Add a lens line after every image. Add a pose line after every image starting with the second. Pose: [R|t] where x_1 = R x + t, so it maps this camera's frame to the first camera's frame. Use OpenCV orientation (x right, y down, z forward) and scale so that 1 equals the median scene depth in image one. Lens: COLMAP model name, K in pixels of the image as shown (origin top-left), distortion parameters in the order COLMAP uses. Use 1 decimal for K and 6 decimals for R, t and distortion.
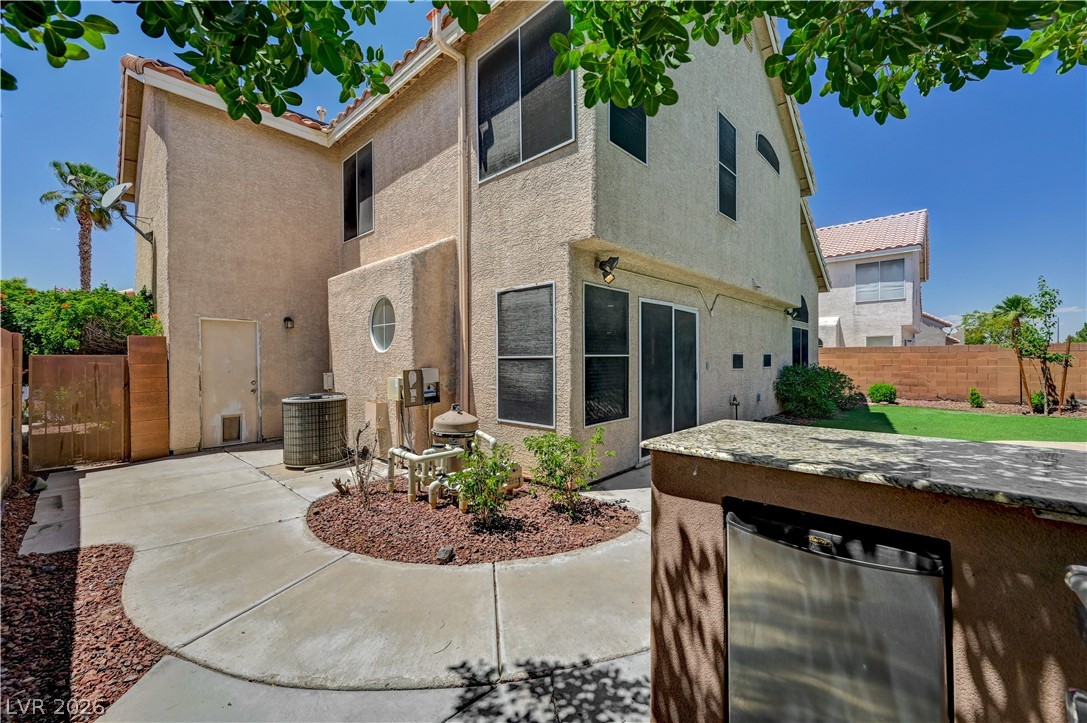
lens RADIAL K [[433.1, 0, 554.0], [0, 433.1, 352.8], [0, 0, 1]] dist [0.005200, 0.001778]
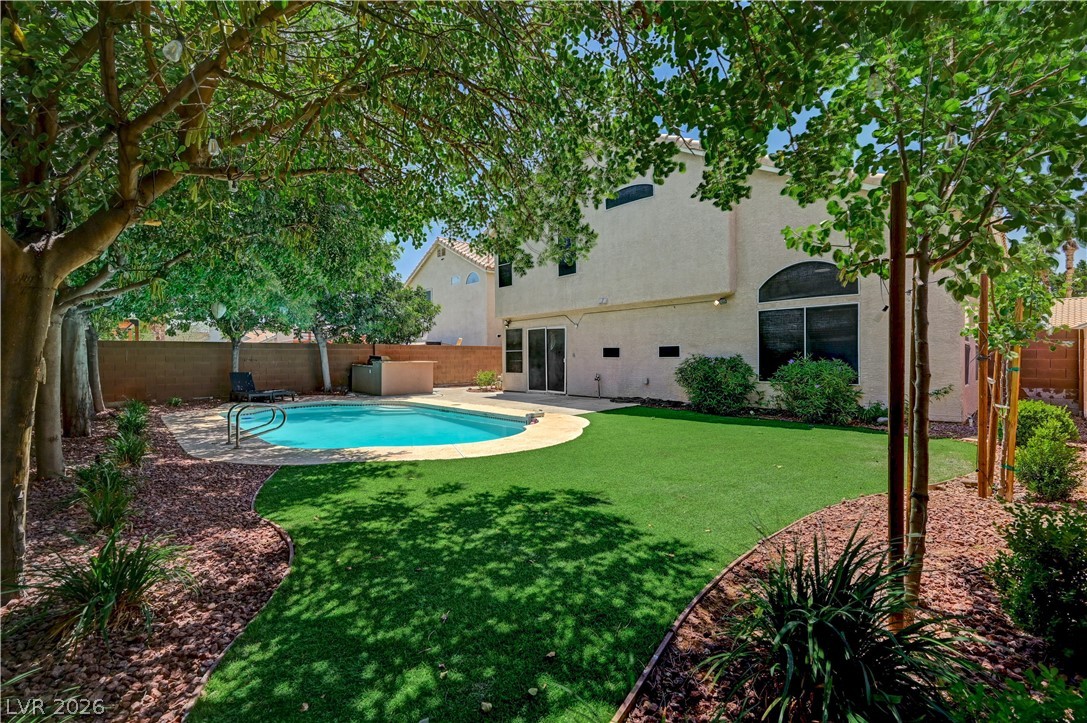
lens RADIAL K [[464.4, 0, 549.4], [0, 464.4, 359.6], [0, 0, 1]] dist [0.002130, 0.001013]
pose [[-0.067940, 0.009366, -0.997645, 2.729393], [0.017312, 0.999816, 0.008207, 0.036906], [0.997539, -0.016713, -0.068090, 1.197300]]
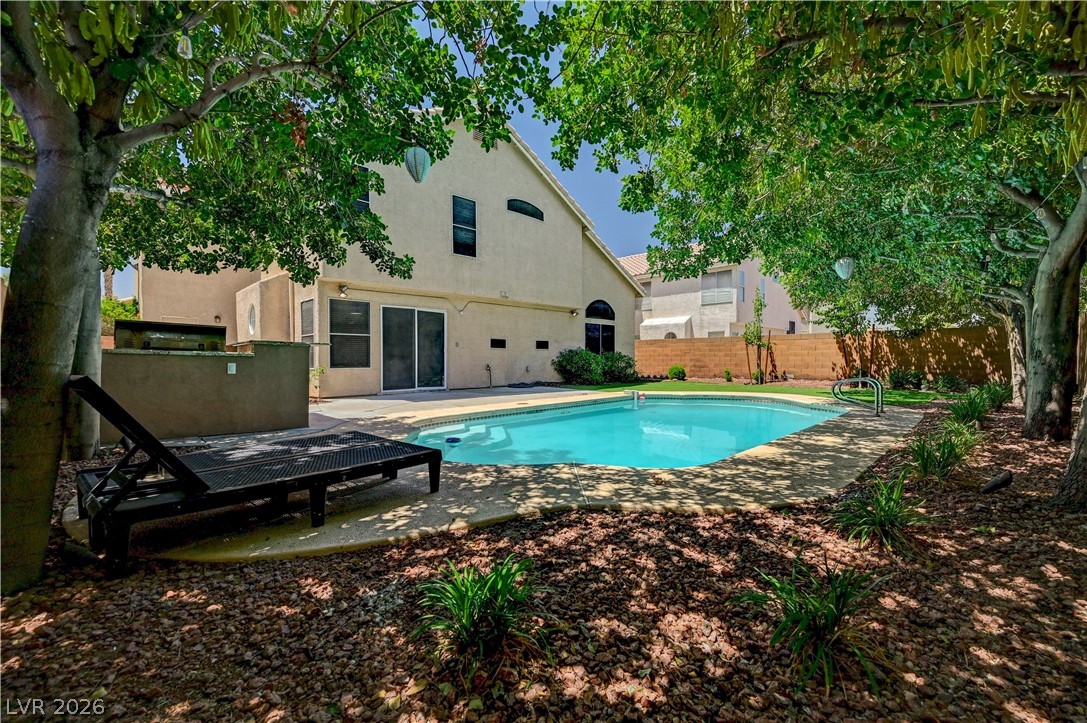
lens RADIAL K [[433.1, 0, 549.8], [0, 433.1, 363.8], [0, 0, 1]] dist [0.005200, 0.001778]
pose [[0.999319, 0.003504, -0.036745, 0.901374], [-0.002638, 0.999718, 0.023598, 0.074667], [0.036817, -0.023485, 0.999046, -0.772168]]
